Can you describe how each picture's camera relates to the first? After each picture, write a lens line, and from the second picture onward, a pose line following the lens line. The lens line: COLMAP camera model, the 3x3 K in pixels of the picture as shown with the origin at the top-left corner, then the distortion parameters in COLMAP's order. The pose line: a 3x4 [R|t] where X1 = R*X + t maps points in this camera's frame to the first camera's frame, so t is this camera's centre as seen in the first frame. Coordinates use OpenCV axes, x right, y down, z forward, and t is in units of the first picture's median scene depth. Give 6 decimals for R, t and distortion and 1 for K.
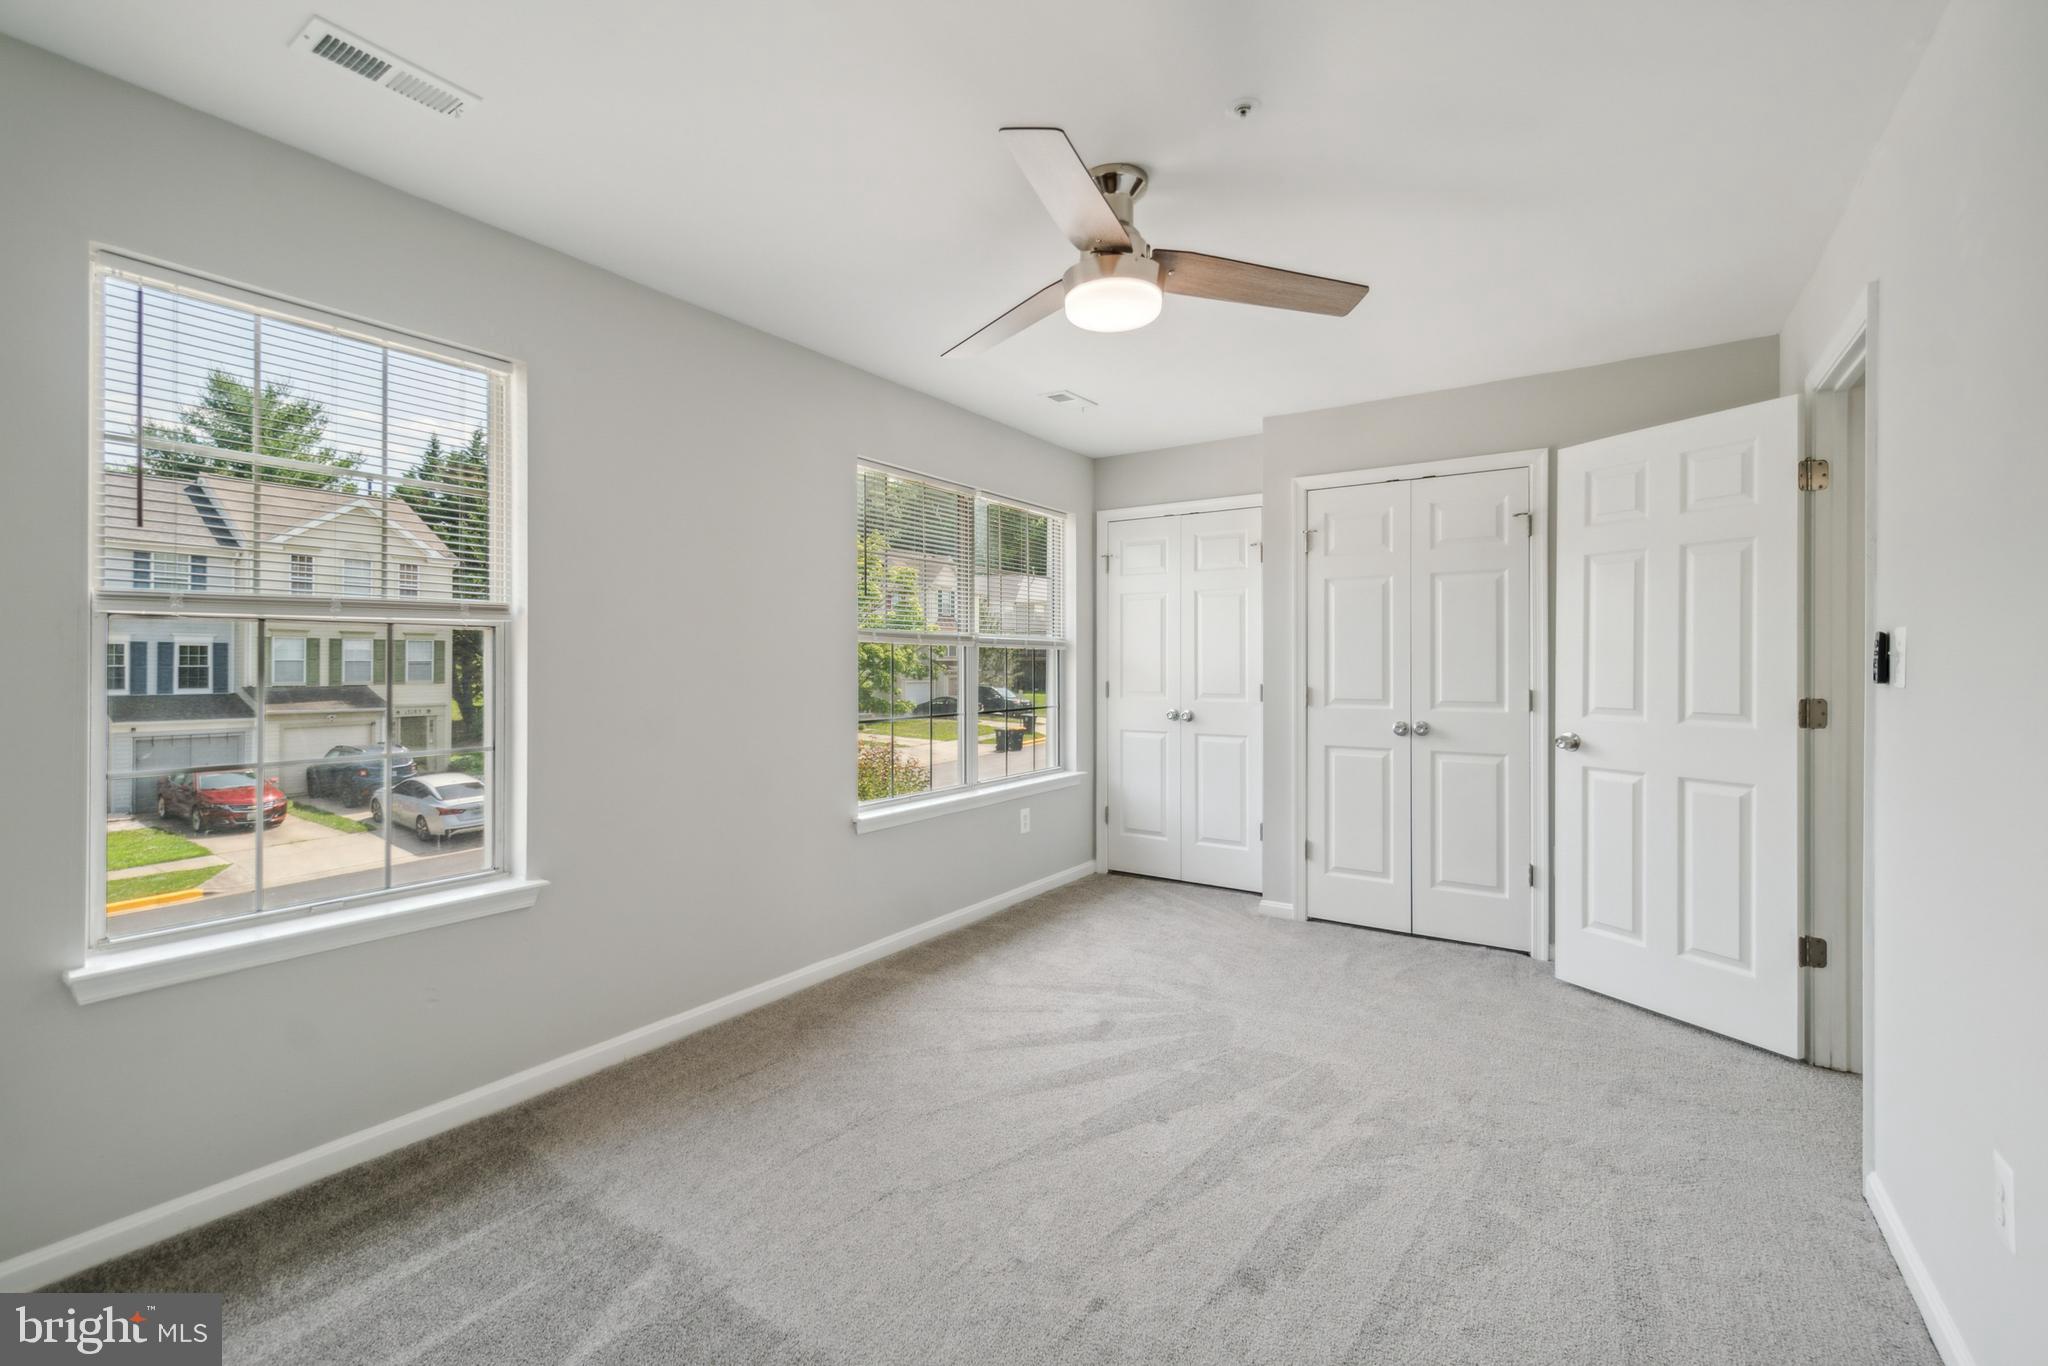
lens RADIAL K [[916.0, 0, 1013.0], [0, 916.0, 675.8], [0, 0, 1]] dist [-0.002136, -0.001423]
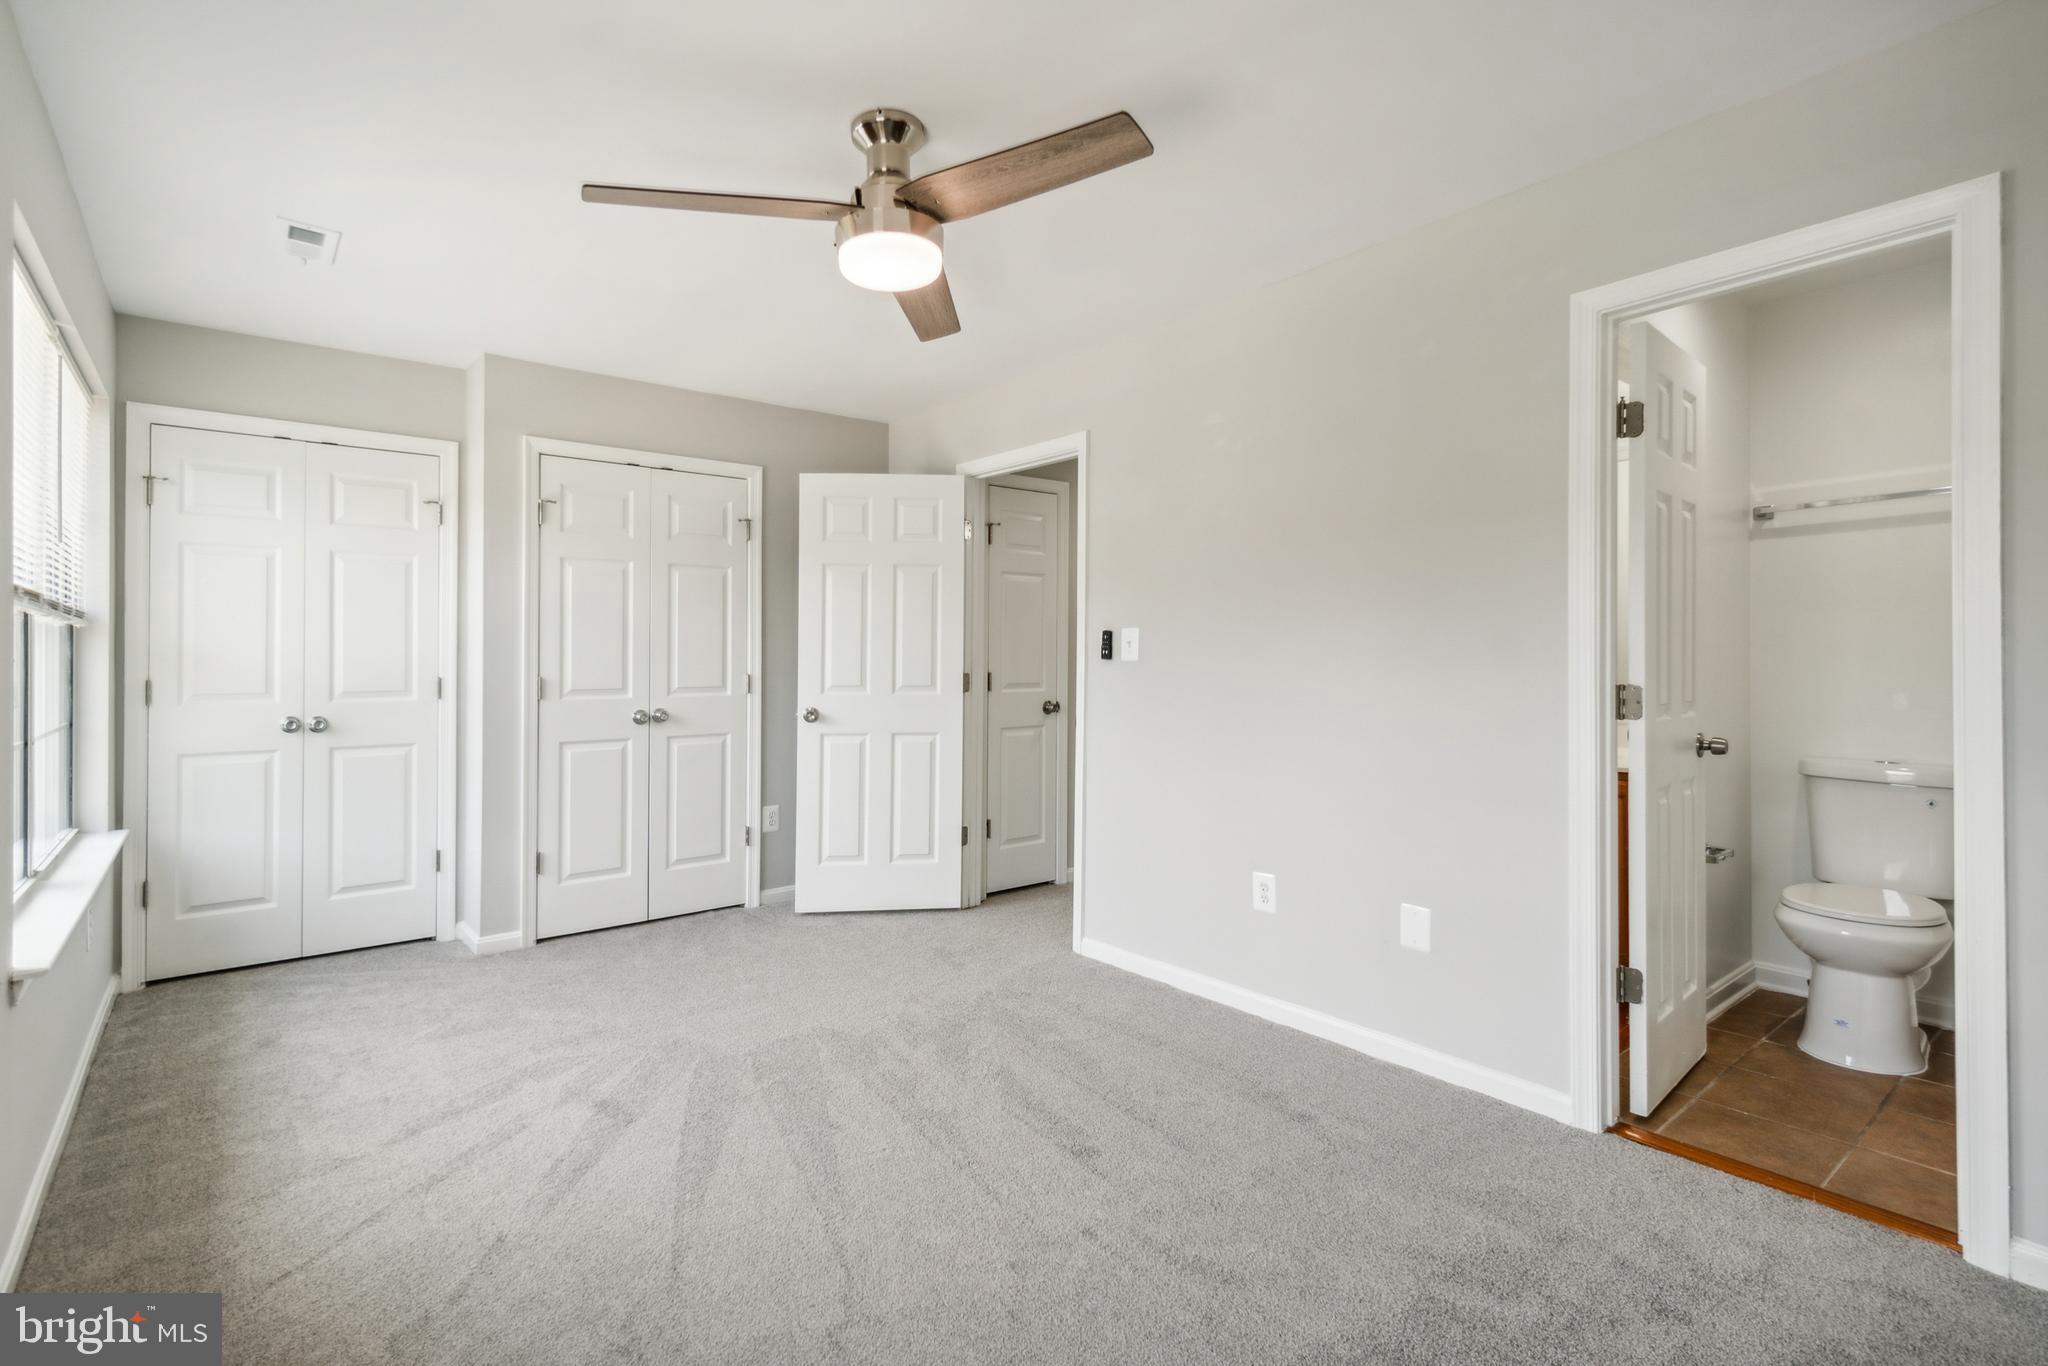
lens RADIAL K [[916.0, 0, 1011.6], [0, 916.0, 680.2], [0, 0, 1]] dist [-0.002136, -0.001423]
pose [[0.291646, -0.025068, 0.956198, -0.427410], [0.017557, 0.999628, 0.020851, 0.004516], [-0.956365, 0.010707, 0.291977, 0.342637]]
